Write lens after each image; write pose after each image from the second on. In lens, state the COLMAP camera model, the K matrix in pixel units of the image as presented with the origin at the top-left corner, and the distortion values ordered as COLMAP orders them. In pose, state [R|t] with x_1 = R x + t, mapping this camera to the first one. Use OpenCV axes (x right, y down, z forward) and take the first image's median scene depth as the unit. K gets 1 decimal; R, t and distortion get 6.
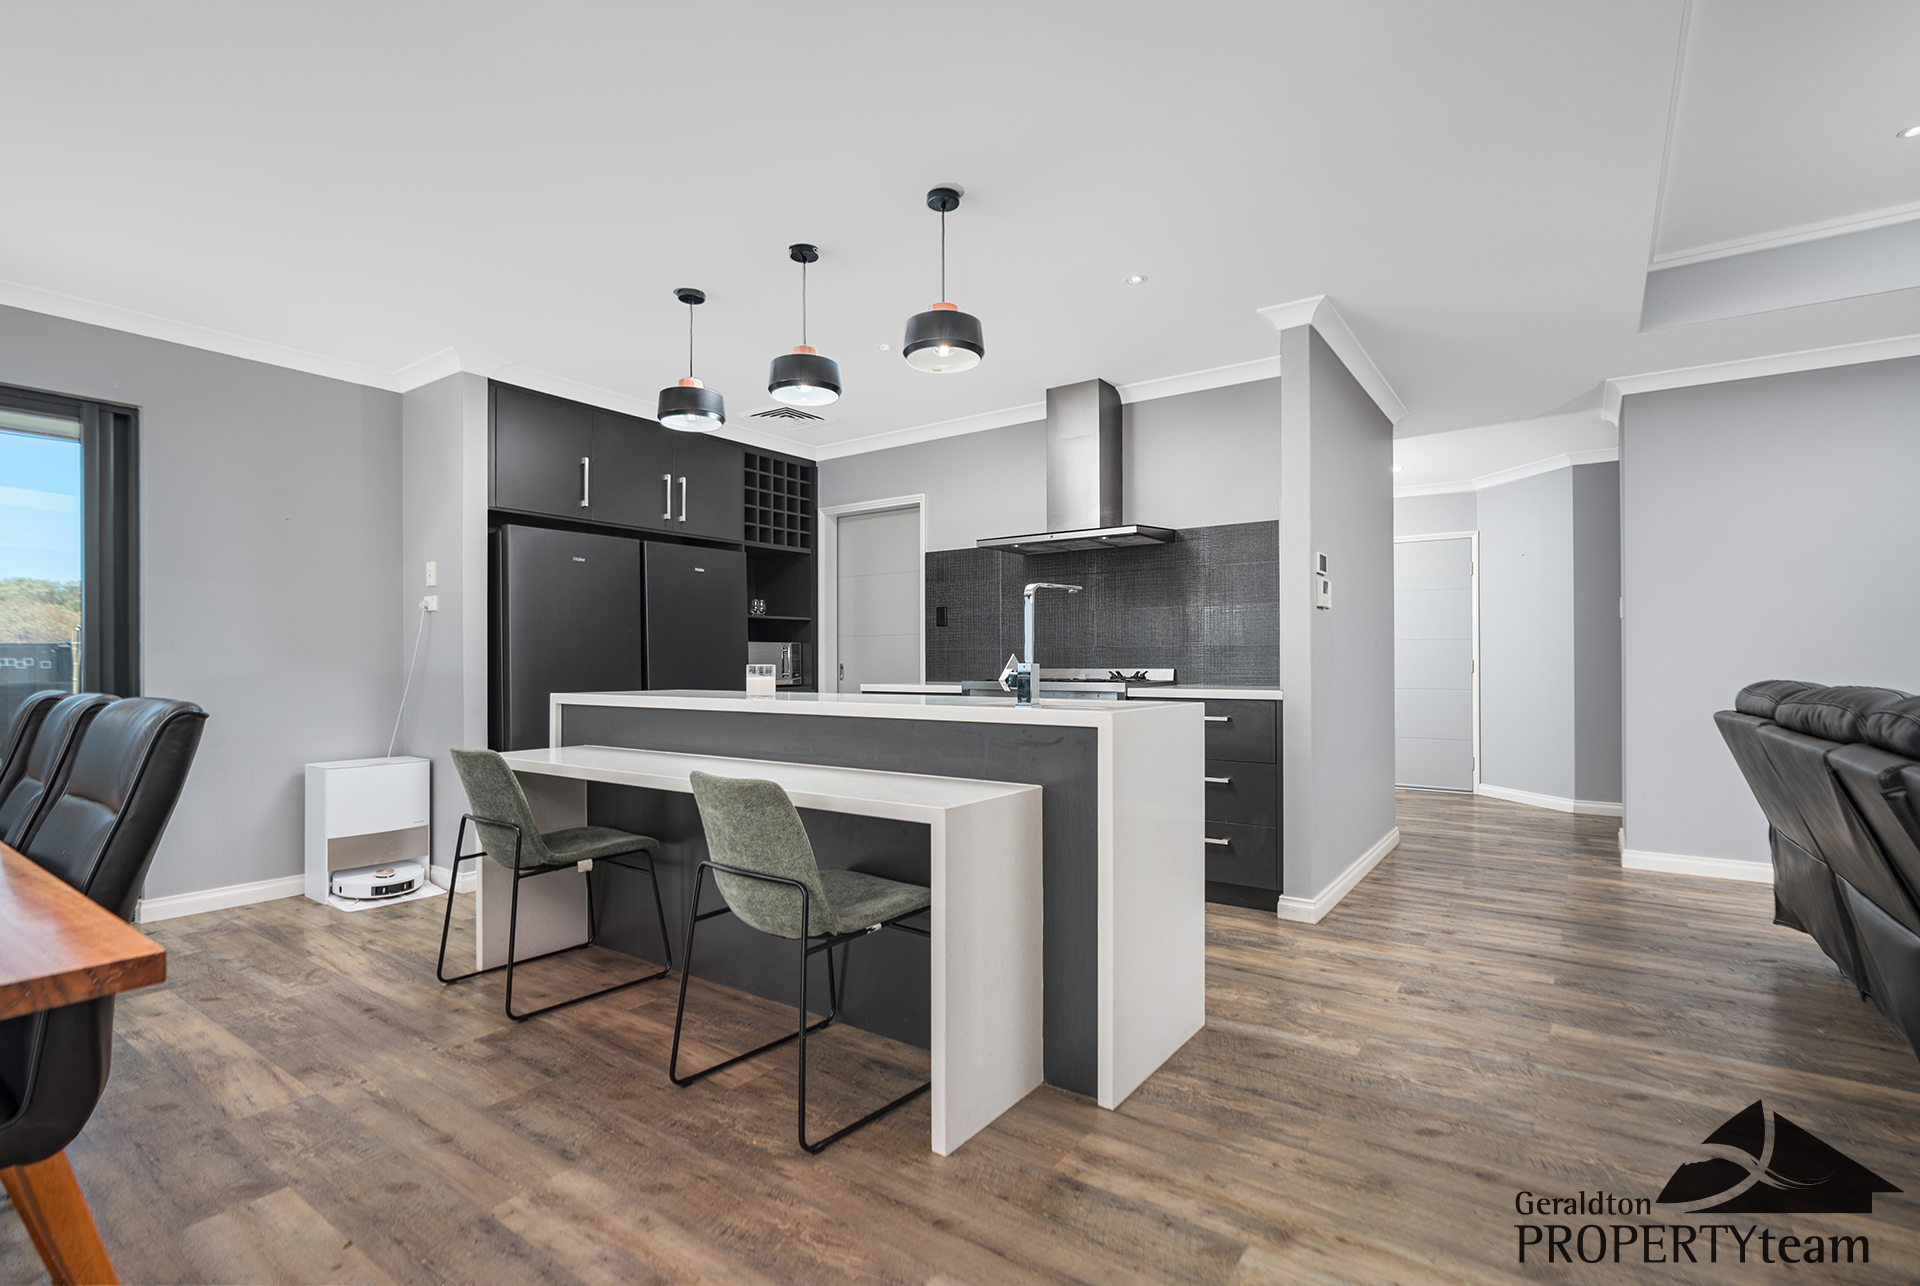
lens RADIAL K [[883.6, 0, 960.0], [0, 883.6, 643.0], [0, 0, 1]] dist [-0.000123, 0.000487]
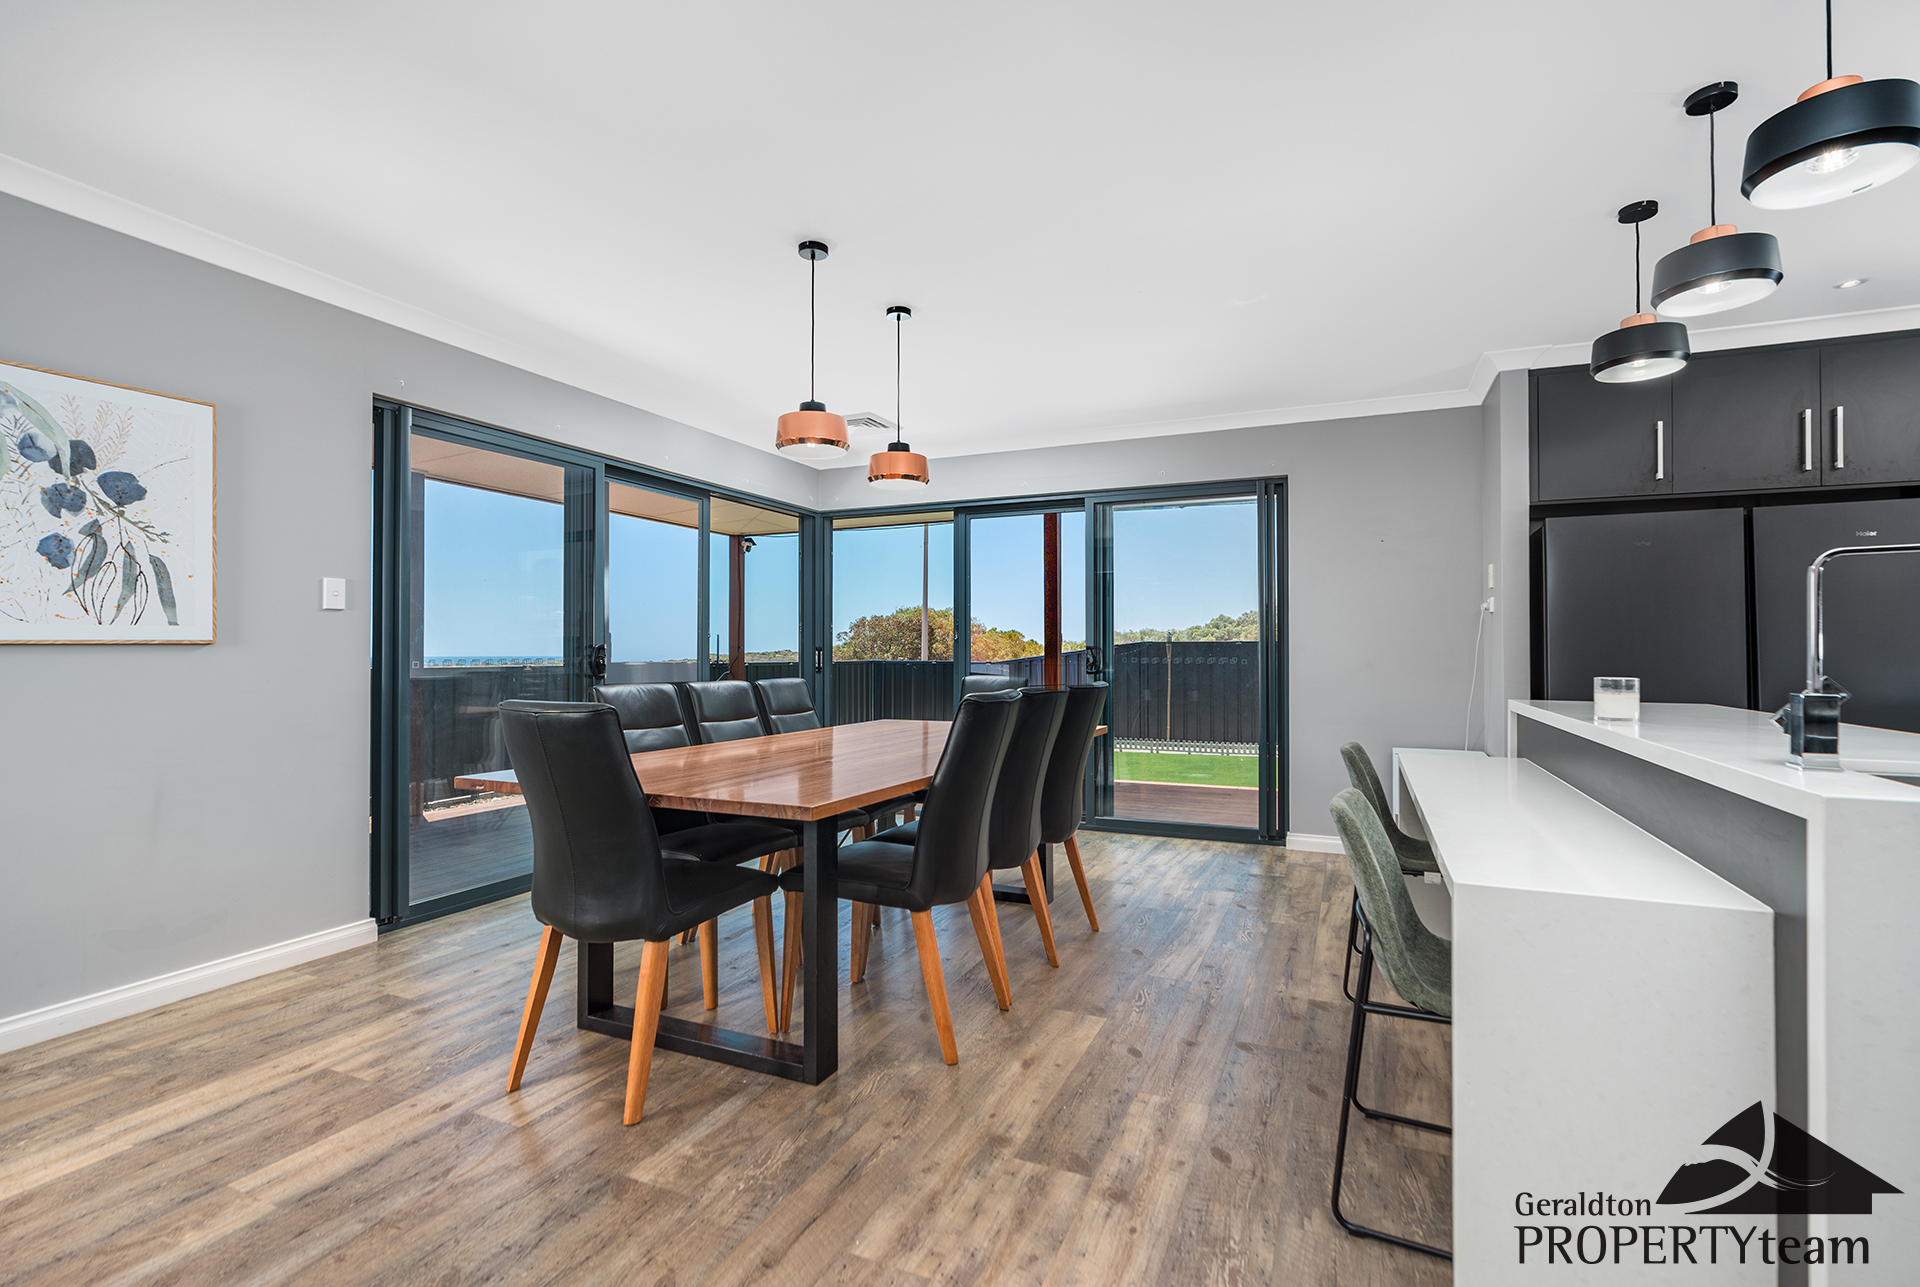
lens RADIAL K [[877.9, 0, 960.0], [0, 877.9, 643.5], [0, 0, 1]] dist [0.002094, 0.000510]
pose [[0.207684, -0.007075, -0.978170, 0.433099], [0.018974, 0.999815, -0.003204, -0.014268], [0.978012, -0.017894, 0.207780, 0.303842]]
